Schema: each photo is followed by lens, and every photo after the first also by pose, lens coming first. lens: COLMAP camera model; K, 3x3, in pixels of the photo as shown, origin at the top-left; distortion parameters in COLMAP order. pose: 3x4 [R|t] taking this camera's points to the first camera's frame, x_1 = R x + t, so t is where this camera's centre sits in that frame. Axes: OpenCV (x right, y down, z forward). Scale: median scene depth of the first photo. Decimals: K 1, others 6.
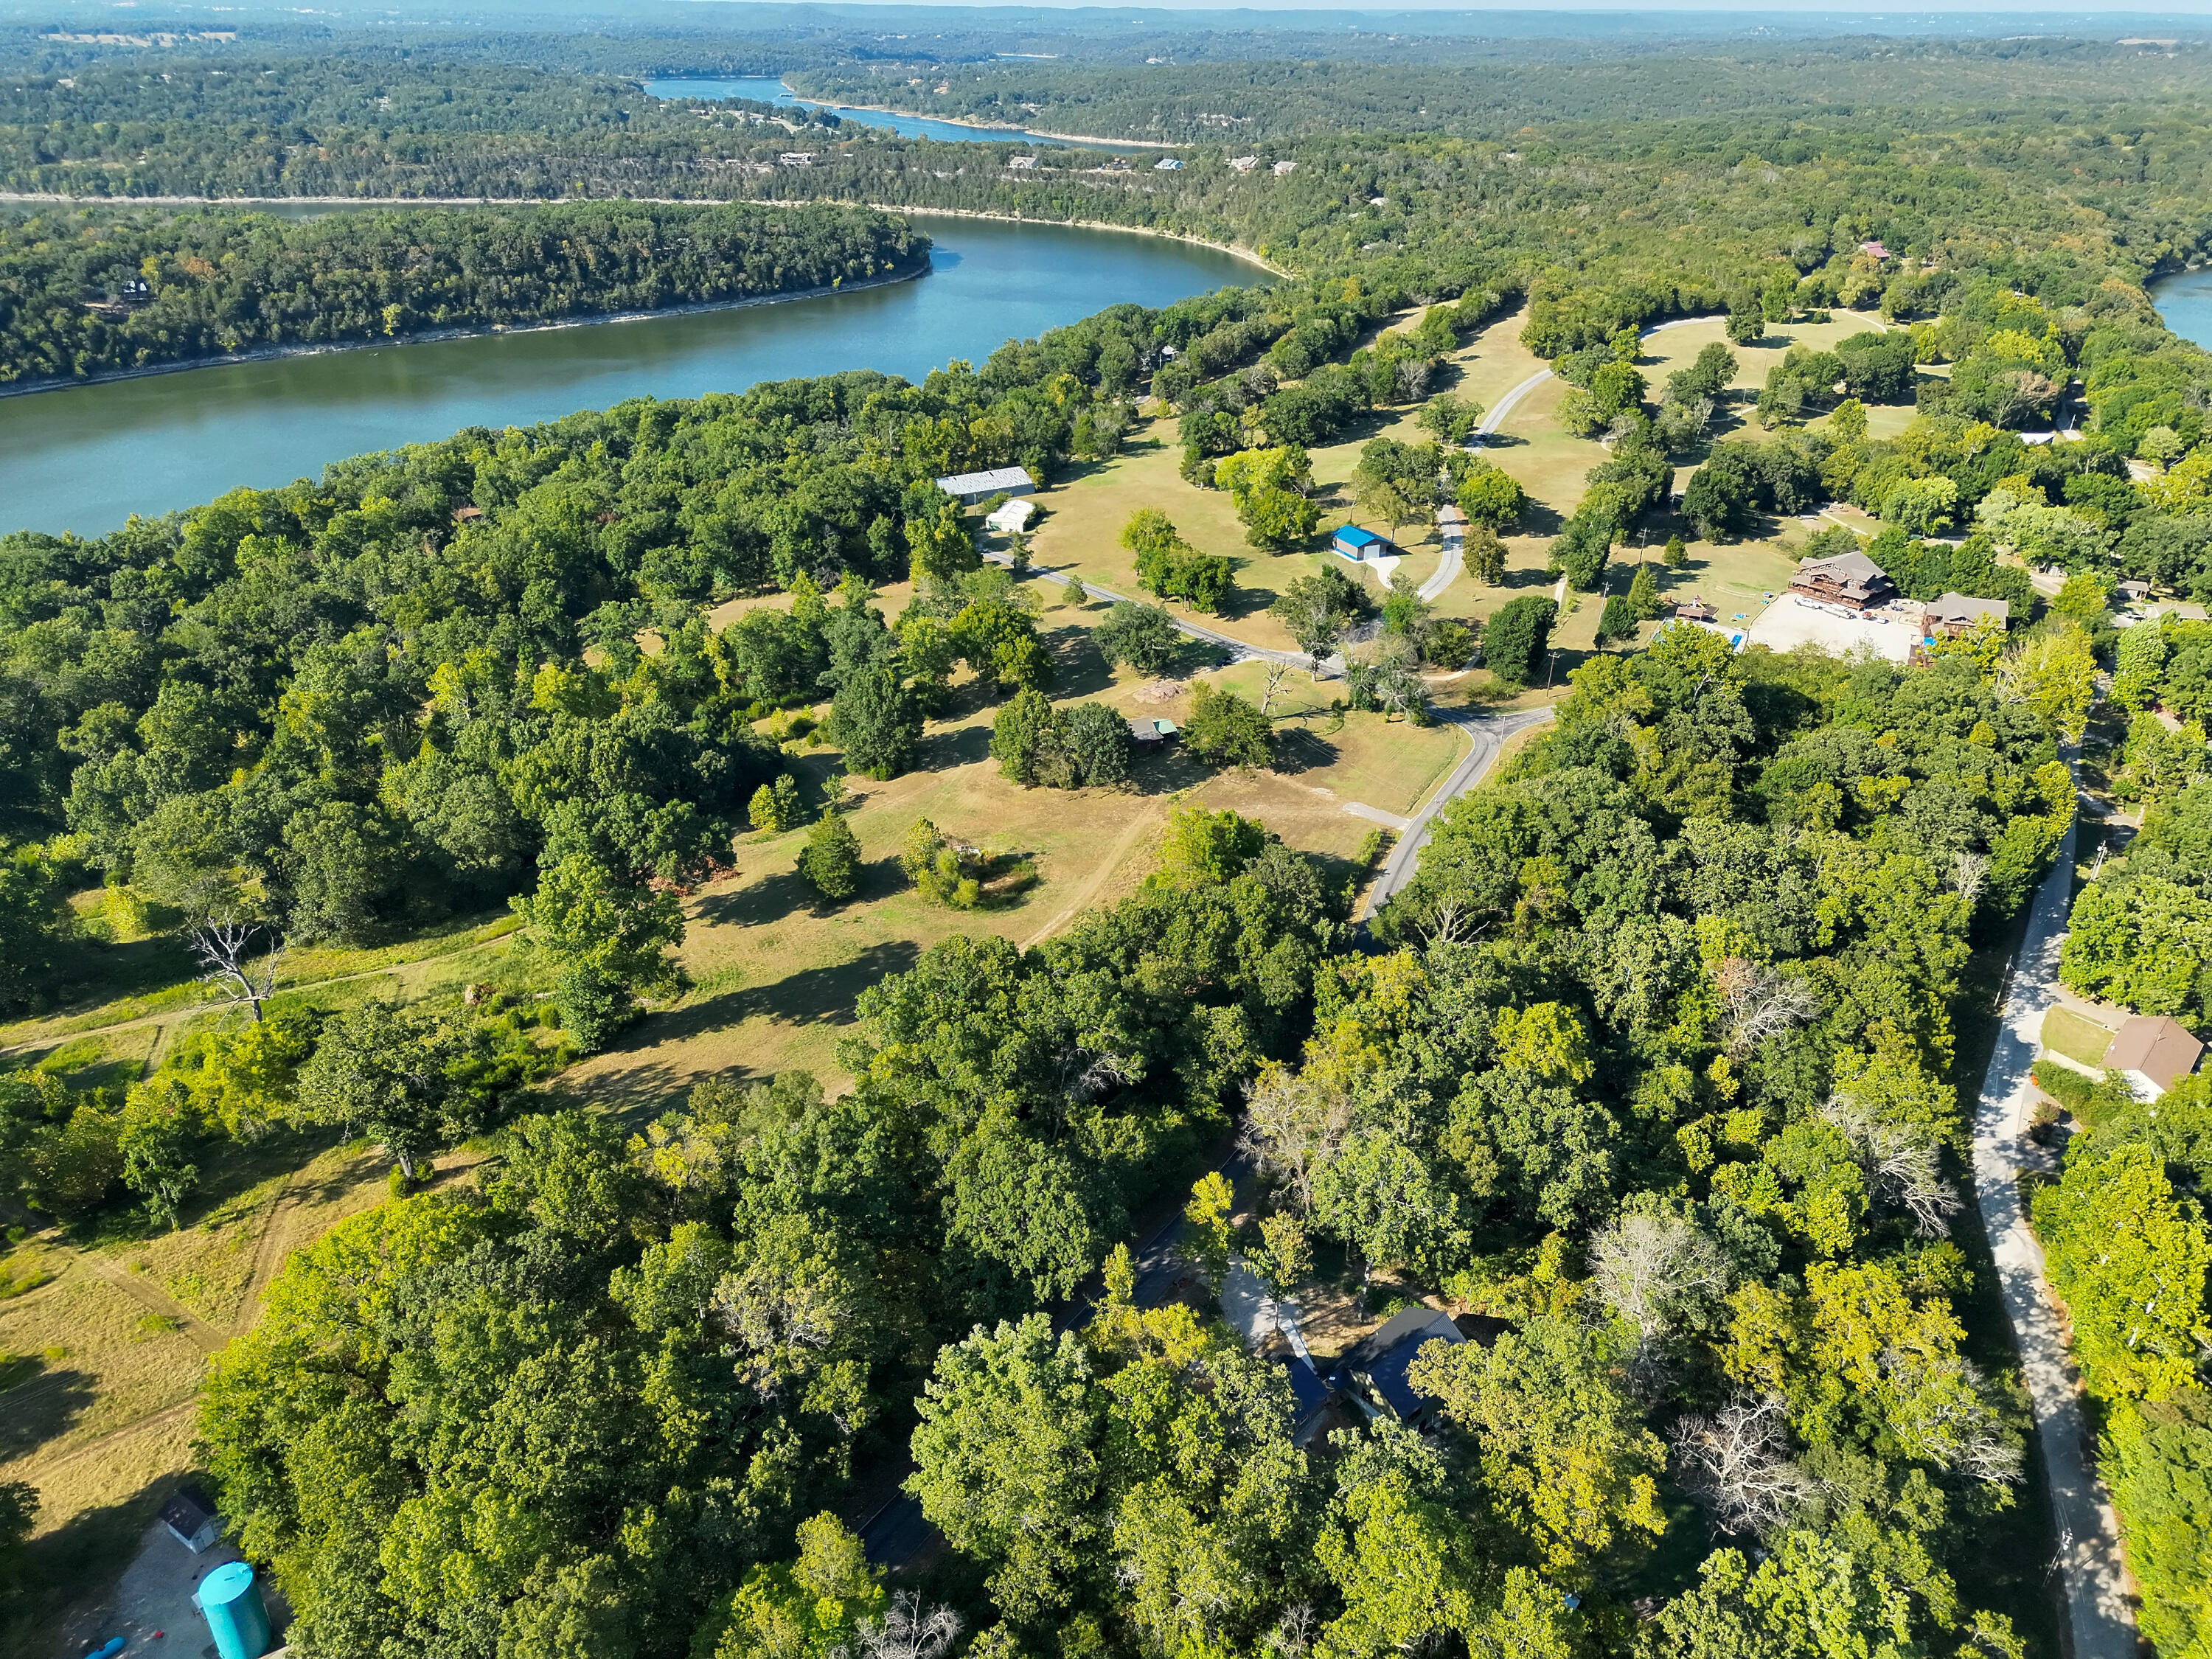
lens RADIAL K [[1539.8, 0, 1106.0], [0, 1539.8, 829.5], [0, 0, 1]] dist [0.060828, -0.044801]
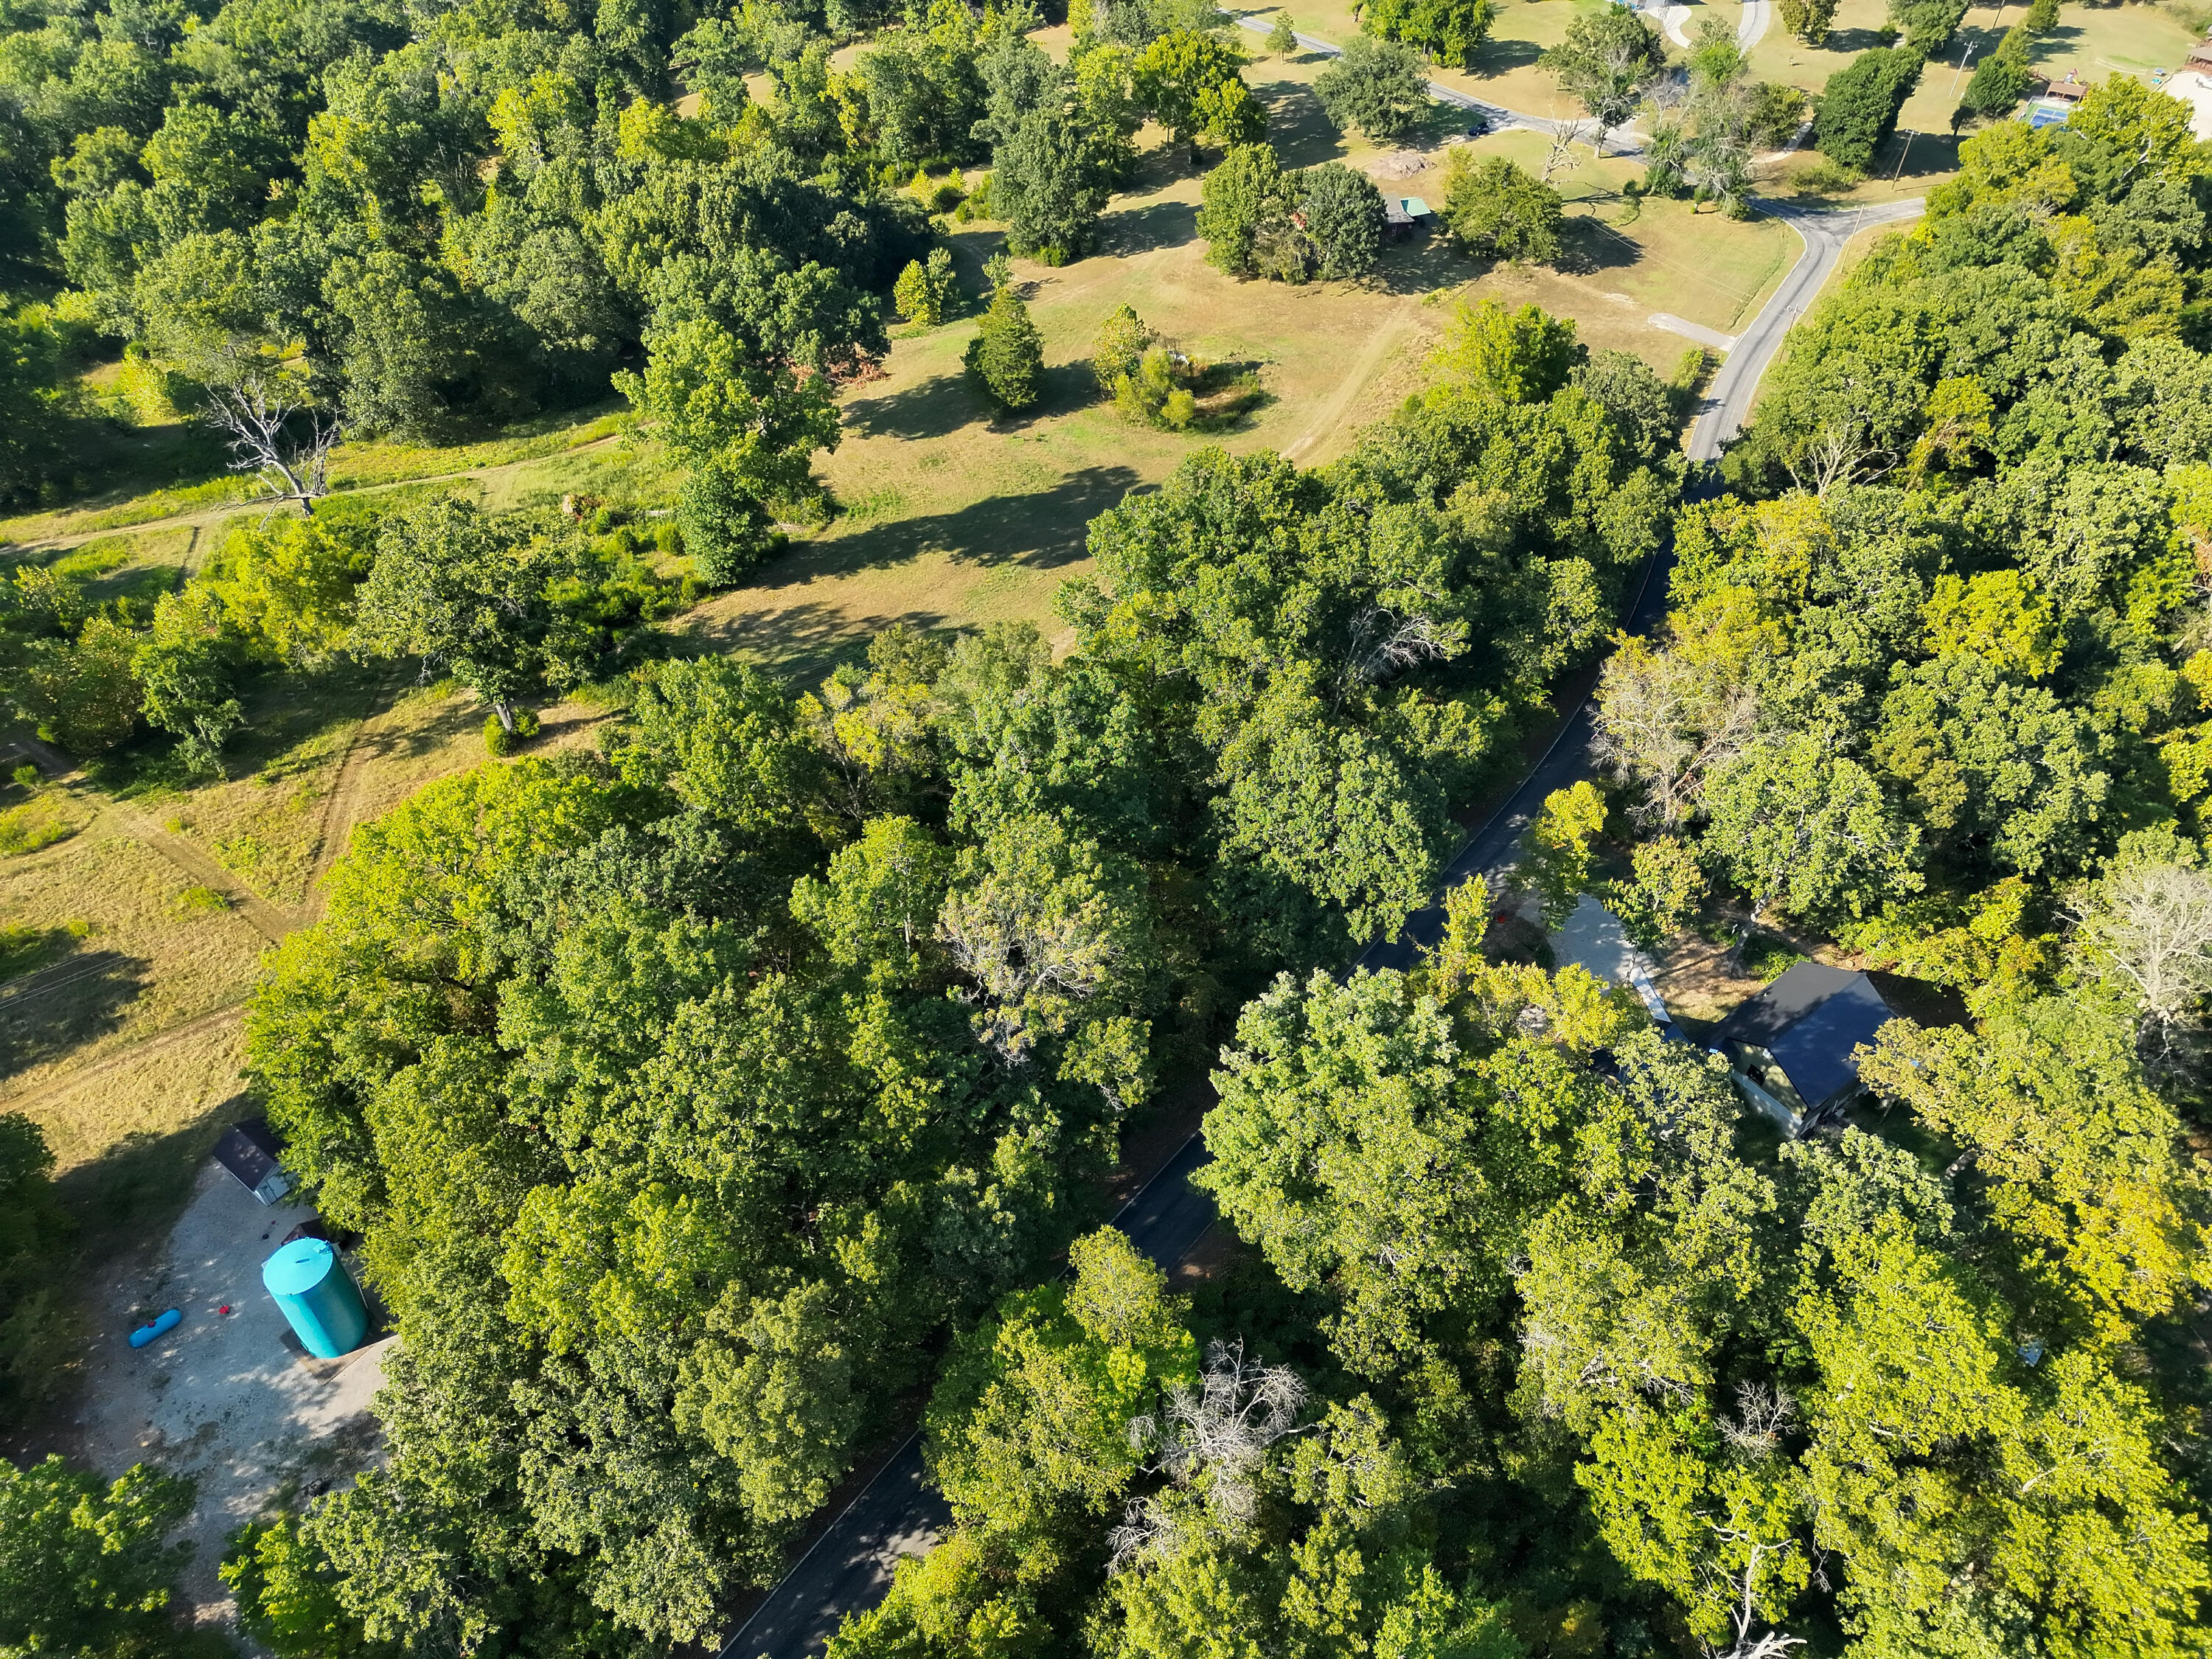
lens RADIAL K [[1539.8, 0, 1106.0], [0, 1539.8, 829.5], [0, 0, 1]] dist [0.060828, -0.044801]
pose [[0.997603, 0.050417, -0.047404, -0.094433], [-0.035833, 0.962355, 0.269422, 0.043386], [0.059203, -0.267077, 0.961855, 0.220479]]
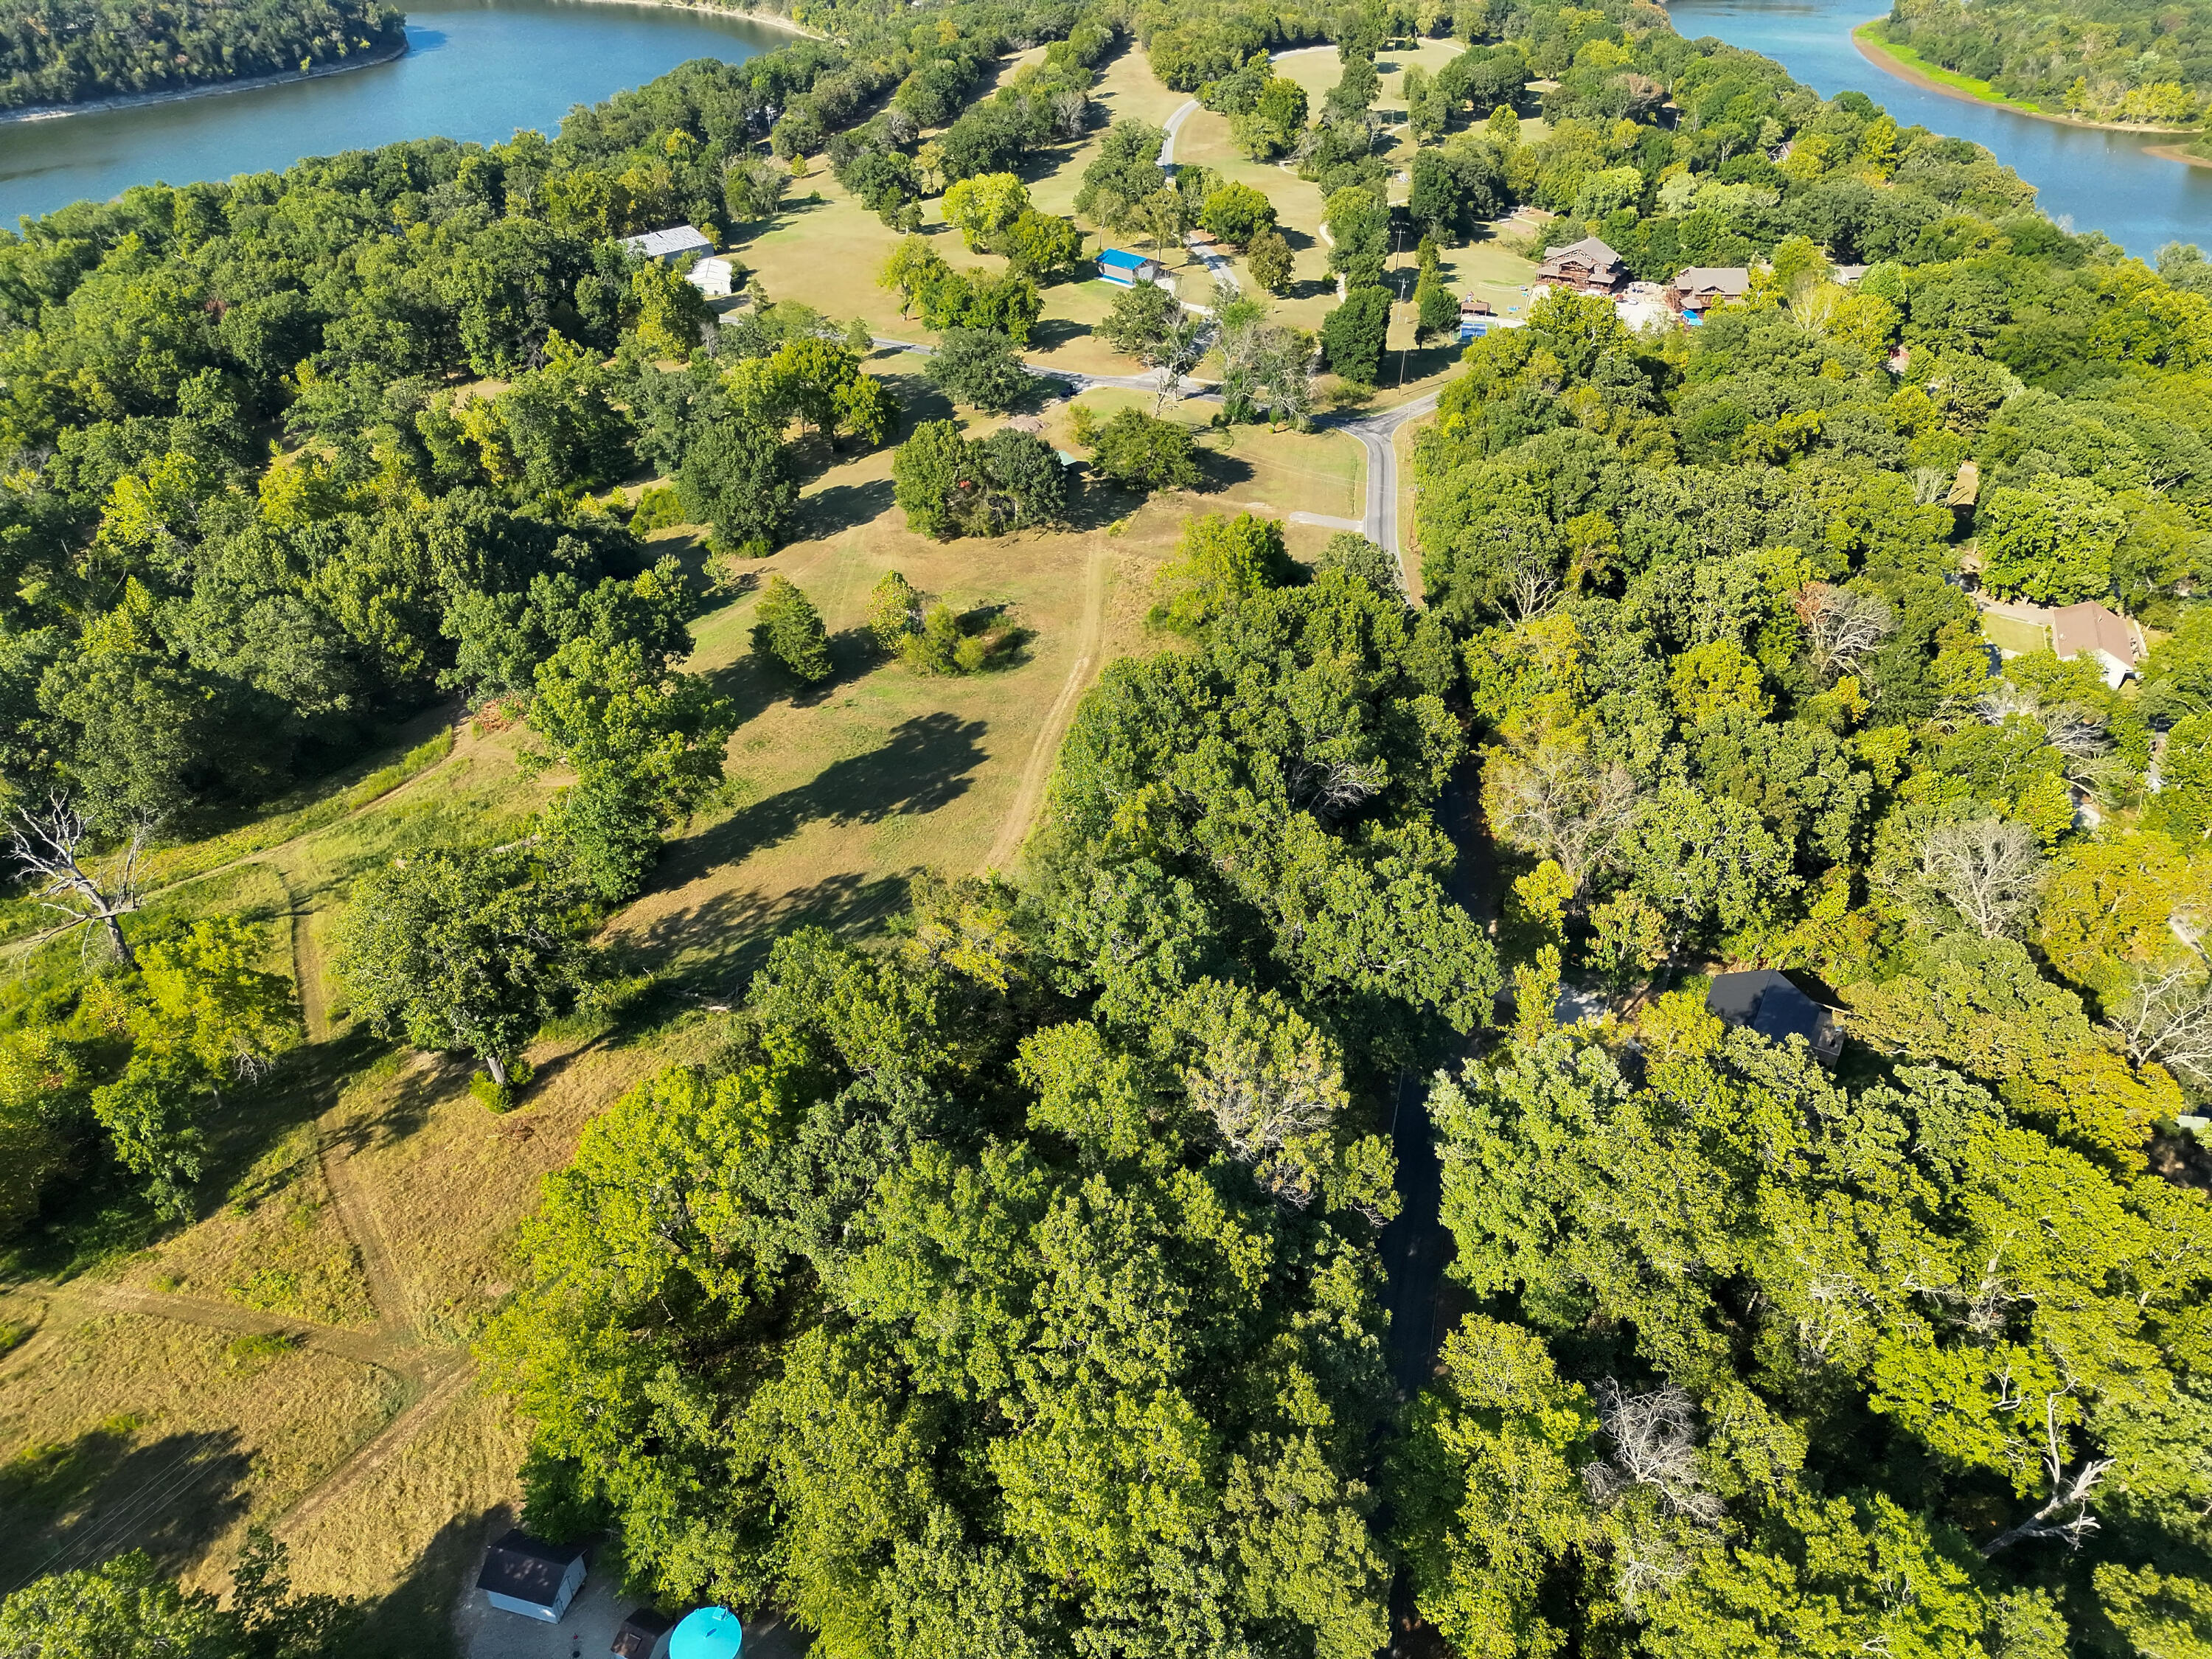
lens RADIAL K [[1541.1, 0, 1102.4], [0, 1541.1, 837.3], [0, 0, 1]] dist [0.059786, -0.043988]
pose [[0.948842, -0.177652, 0.261032, -0.303437], [0.148507, 0.980646, 0.127587, 0.051296], [-0.278646, -0.082294, 0.956861, 0.204546]]
